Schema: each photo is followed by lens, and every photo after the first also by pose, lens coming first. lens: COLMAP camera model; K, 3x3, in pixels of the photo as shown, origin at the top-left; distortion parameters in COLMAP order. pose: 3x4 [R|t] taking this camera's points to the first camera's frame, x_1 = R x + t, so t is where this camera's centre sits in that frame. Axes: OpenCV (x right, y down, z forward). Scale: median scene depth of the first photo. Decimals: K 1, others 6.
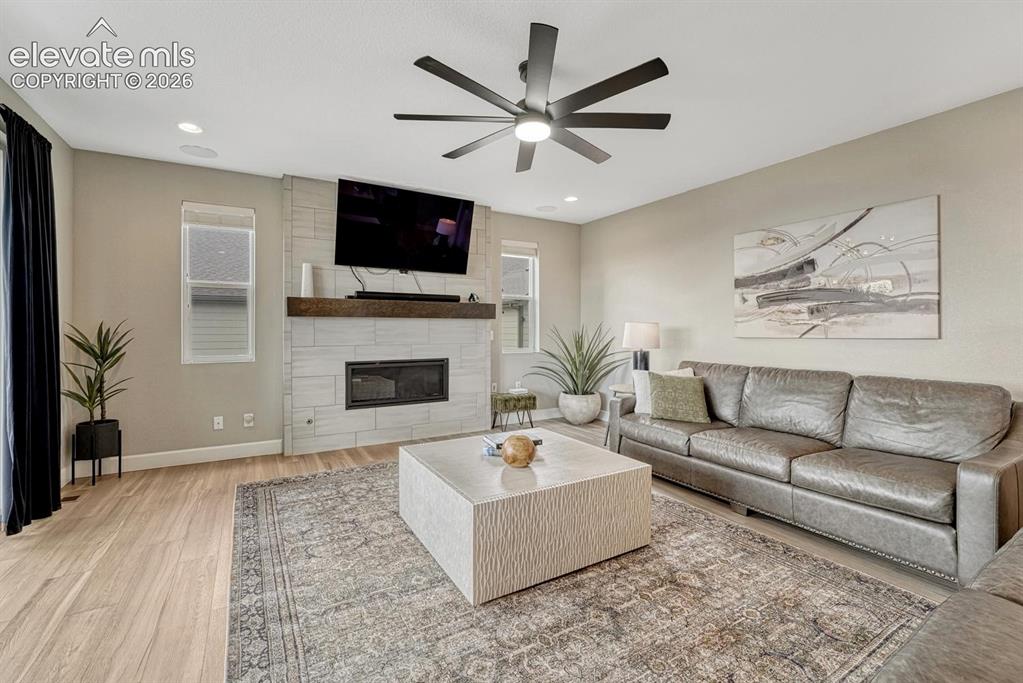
lens RADIAL K [[439.6, 0, 508.4], [0, 439.6, 328.3], [0, 0, 1]] dist [-0.006967, 0.000158]
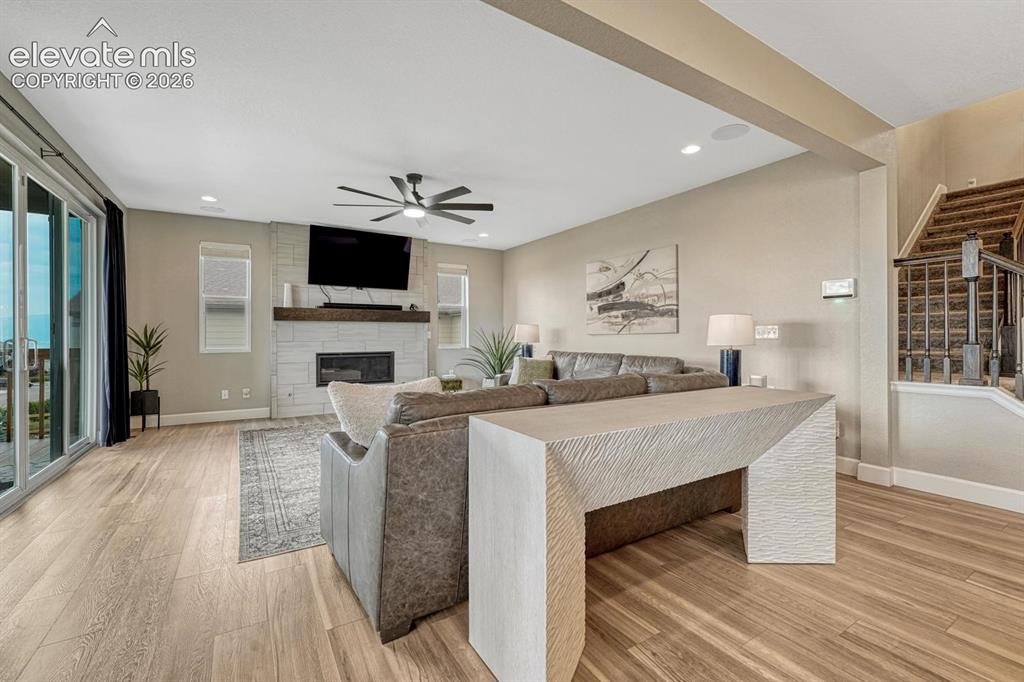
lens RADIAL K [[433.5, 0, 510.8], [0, 433.5, 332.2], [0, 0, 1]] dist [-0.002257, -0.000415]
pose [[0.999724, -0.002838, 0.023300, 0.248314], [0.002958, 0.999983, -0.005098, 0.021278], [-0.023285, 0.005166, 0.999716, -0.453273]]
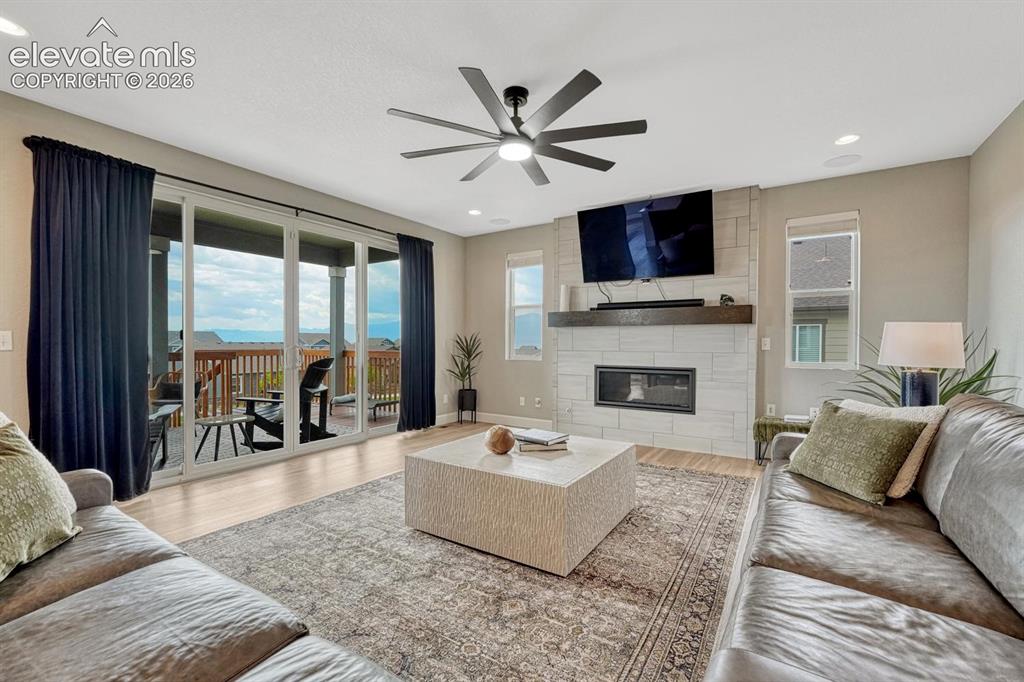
lens RADIAL K [[440.0, 0, 512.0], [0, 440.0, 341.0], [0, 0, 1]] dist [-0.000533, -0.000023]
pose [[0.452314, 0.000981, -0.891858, 0.643303], [-0.000551, 1.000000, 0.000821, 0.013889], [0.891858, 0.000120, 0.452315, 0.312583]]
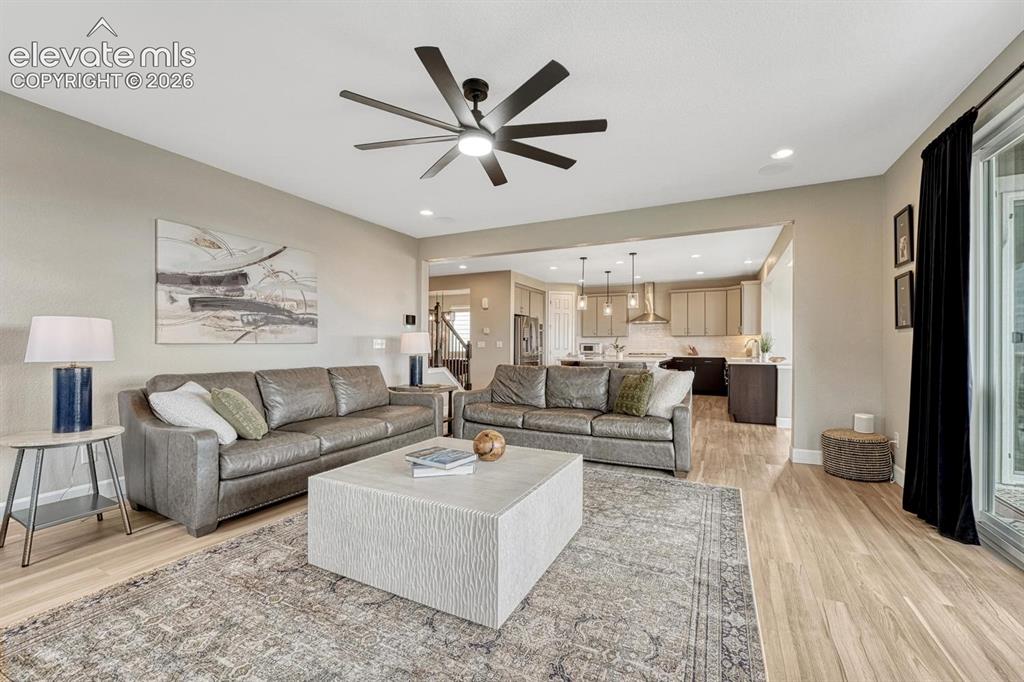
lens RADIAL K [[412.3, 0, 509.9], [0, 412.3, 353.6], [0, 0, 1]] dist [-0.024224, 0.000035]
pose [[-0.533761, -0.017986, 0.845444, -0.513282], [-0.008143, 0.999837, 0.016130, 0.024271], [-0.845596, 0.001725, -0.533820, 0.909541]]
